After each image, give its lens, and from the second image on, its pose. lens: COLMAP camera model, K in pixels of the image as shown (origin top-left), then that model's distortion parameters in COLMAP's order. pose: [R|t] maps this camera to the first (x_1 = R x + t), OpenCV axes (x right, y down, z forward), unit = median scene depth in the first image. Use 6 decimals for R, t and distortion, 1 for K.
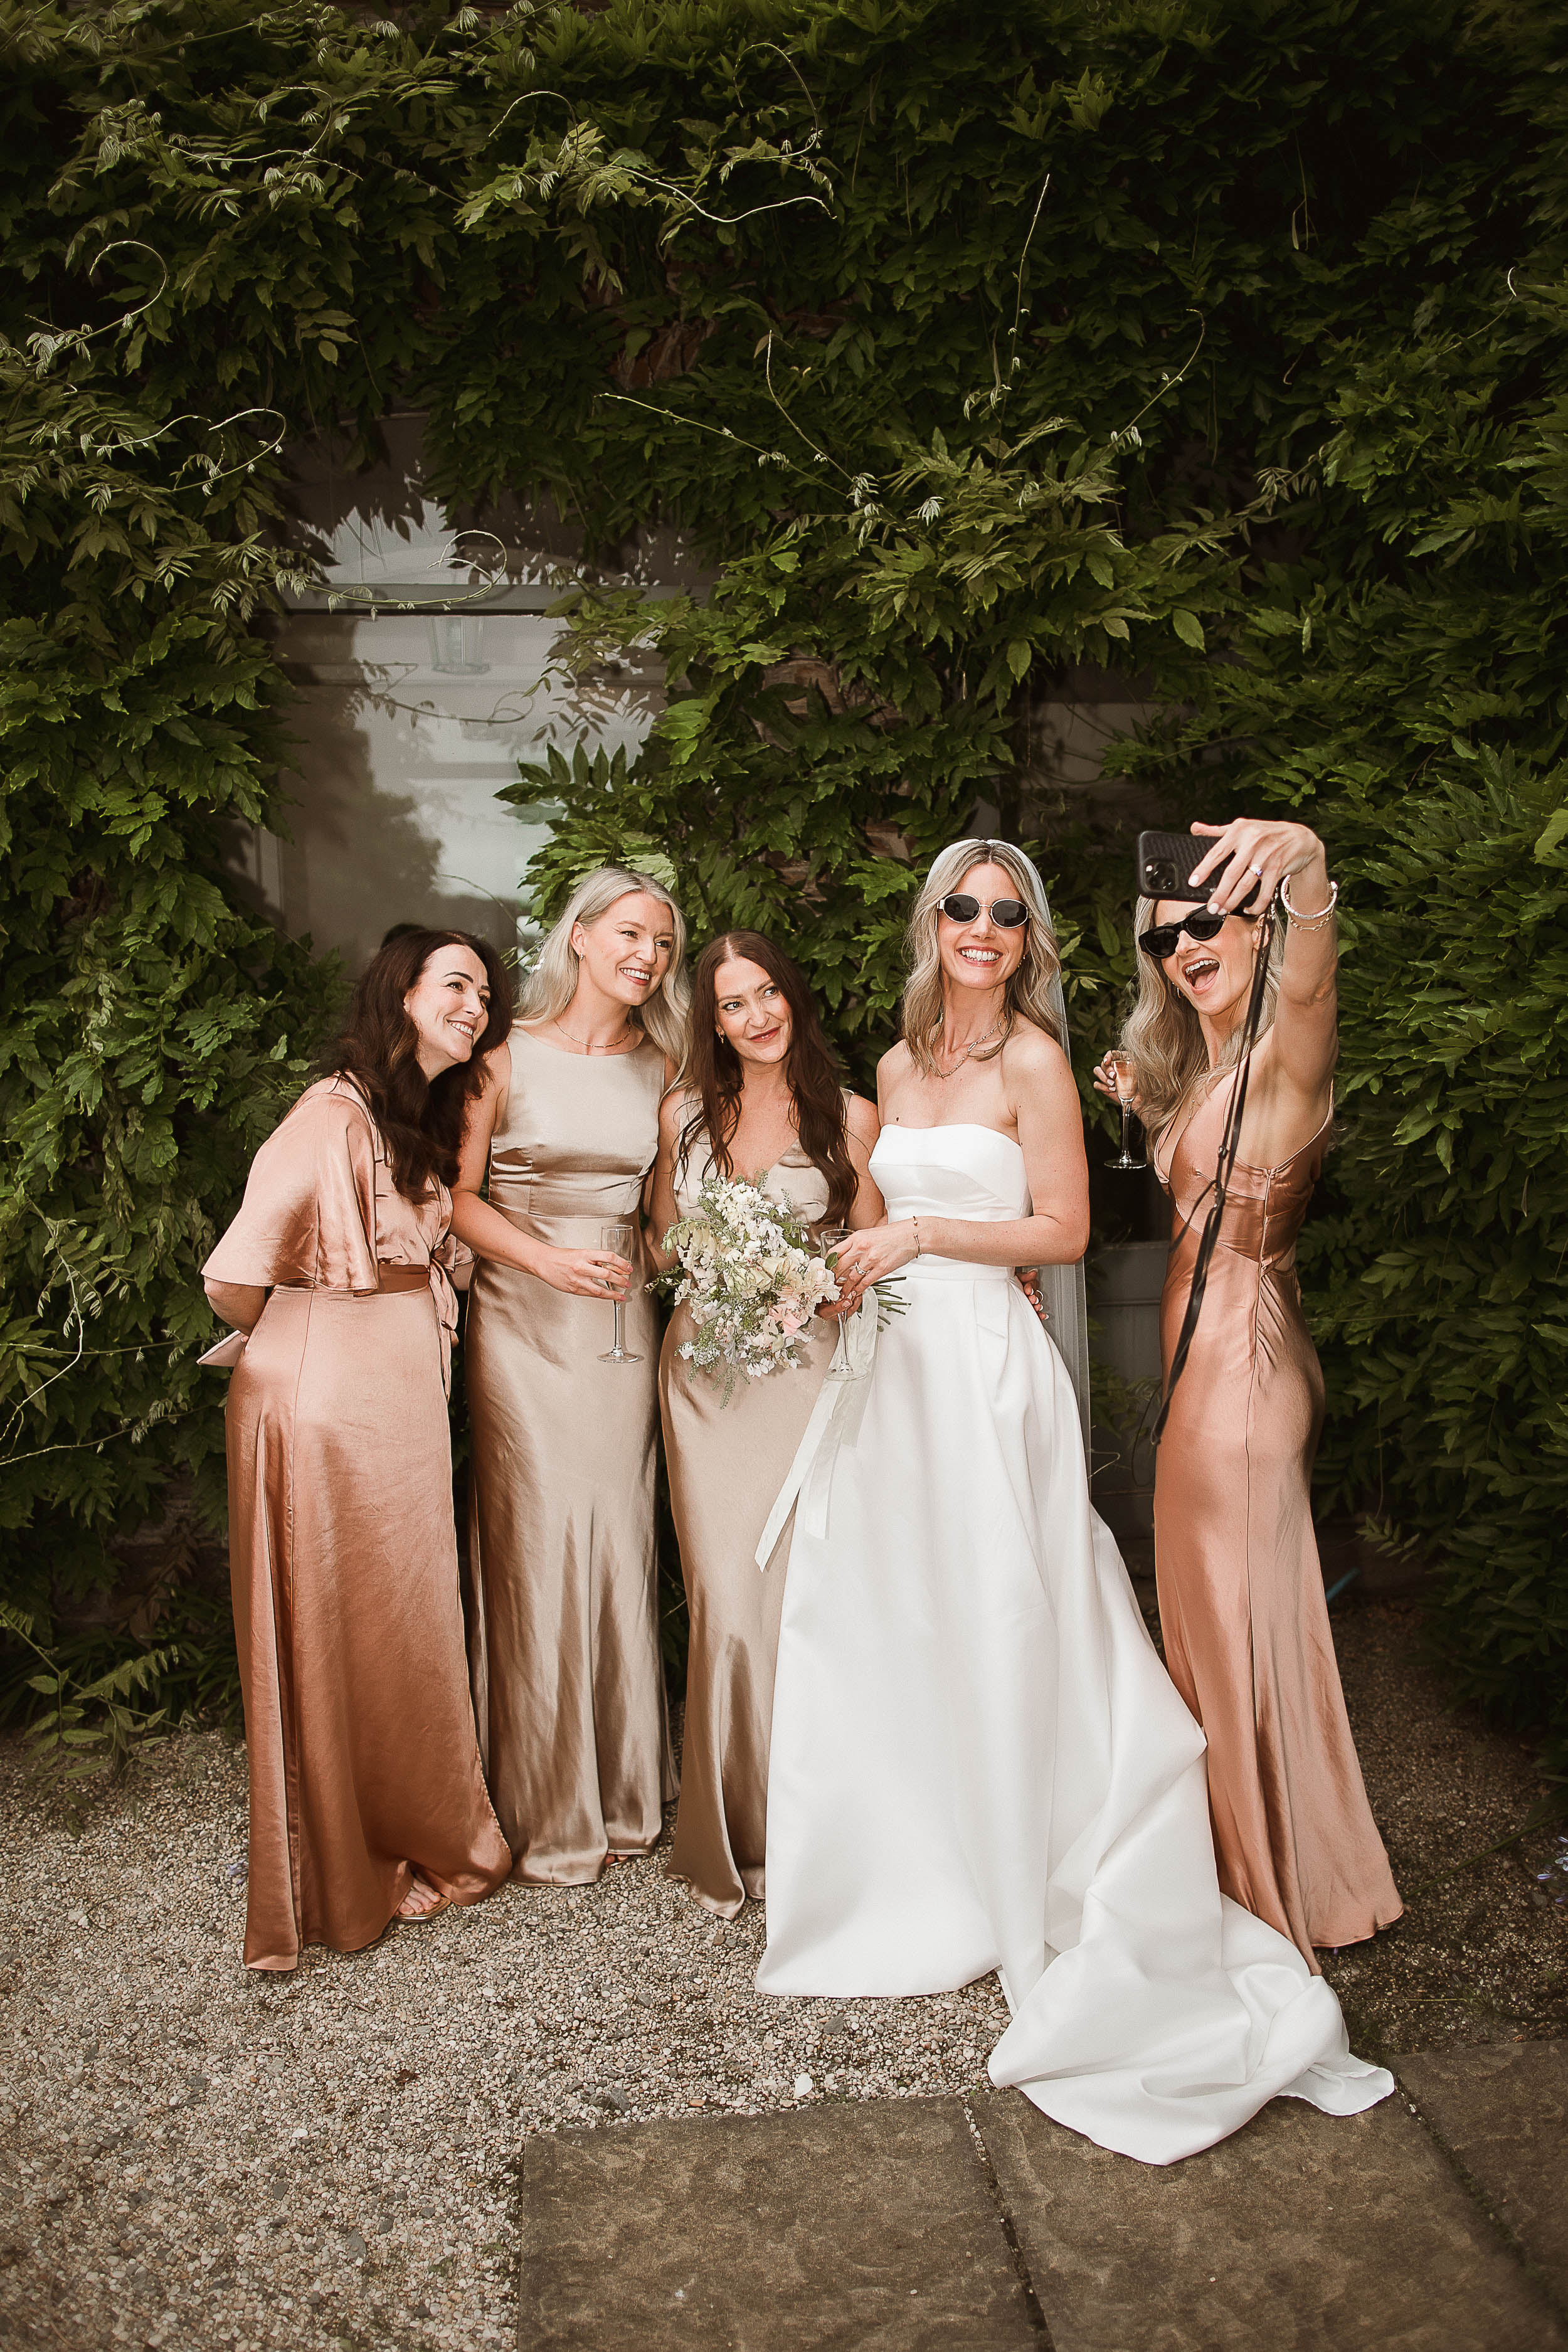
lens RADIAL K [[1623.9, 0, 780.9], [0, 1623.9, 1126.8], [0, 0, 1]] dist [-0.050332, 0.090049]
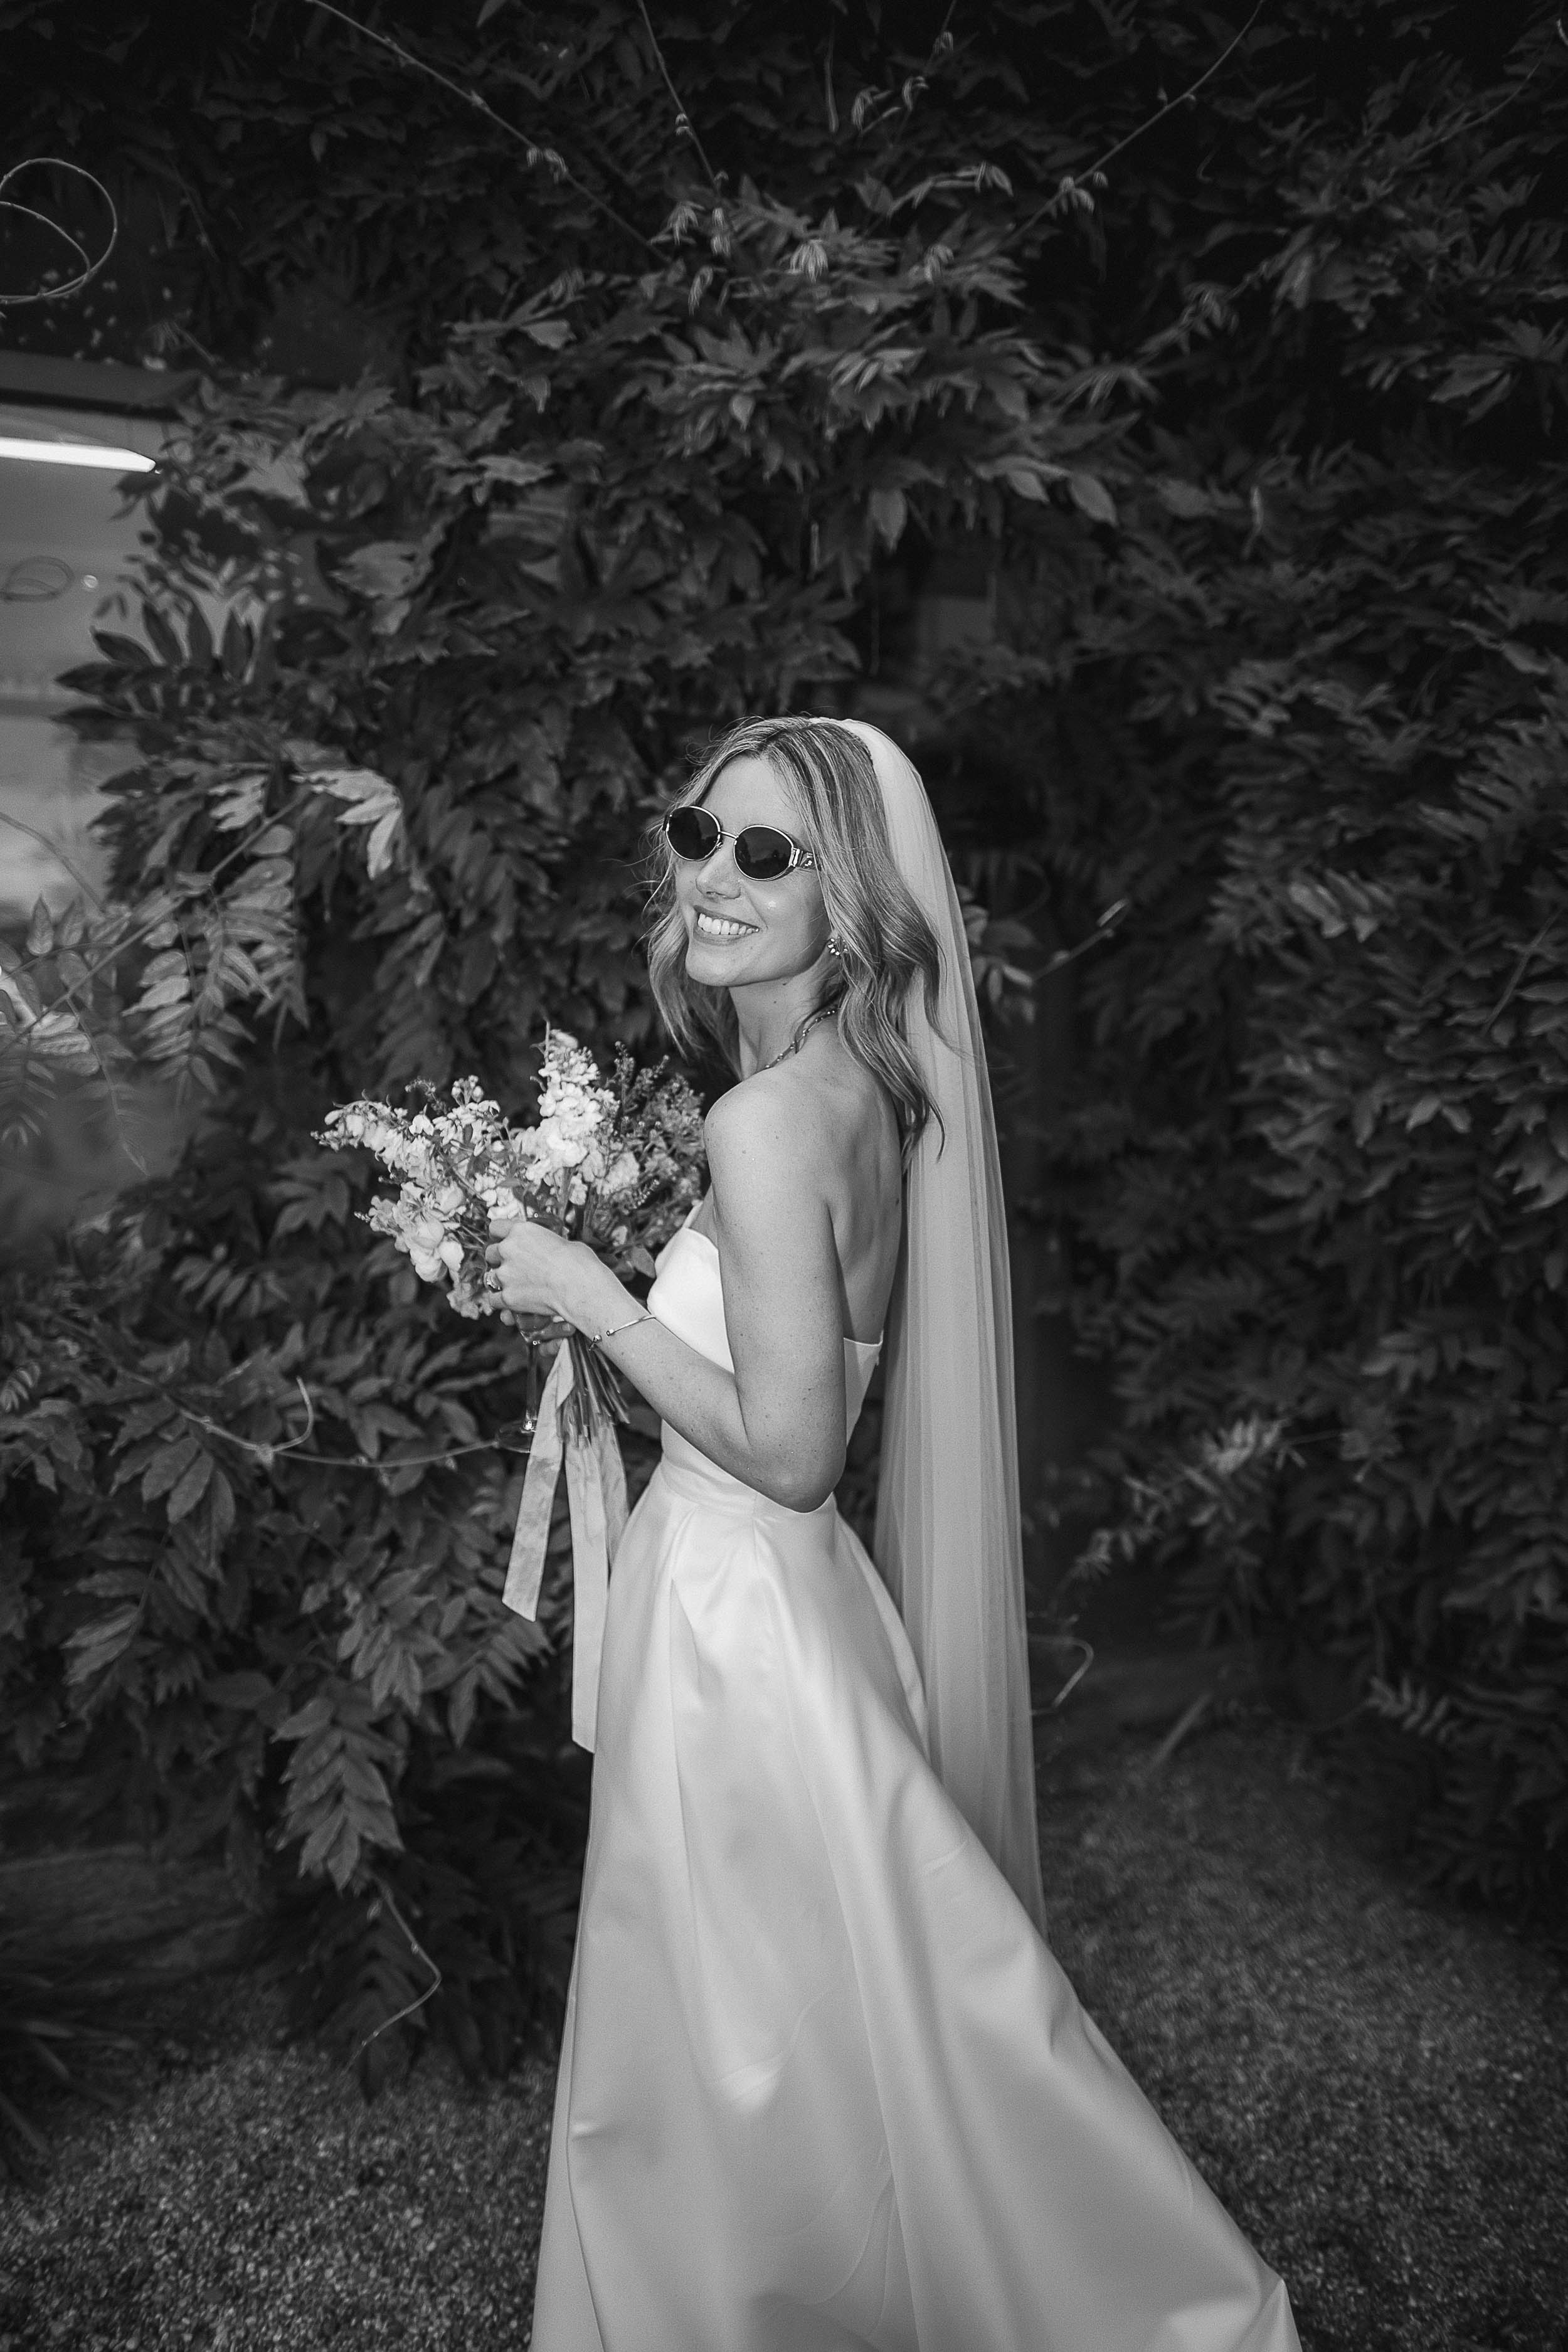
lens RADIAL K [[1310.2, 0, 589.2], [0, 1310.2, 1073.8], [0, 0, 1]] dist [-0.067144, 0.049883]
pose [[0.949888, -0.029424, 0.311203, -0.151735], [0.030141, 0.999543, 0.002505, -0.050246], [-0.311134, 0.007001, 0.950340, 0.495975]]
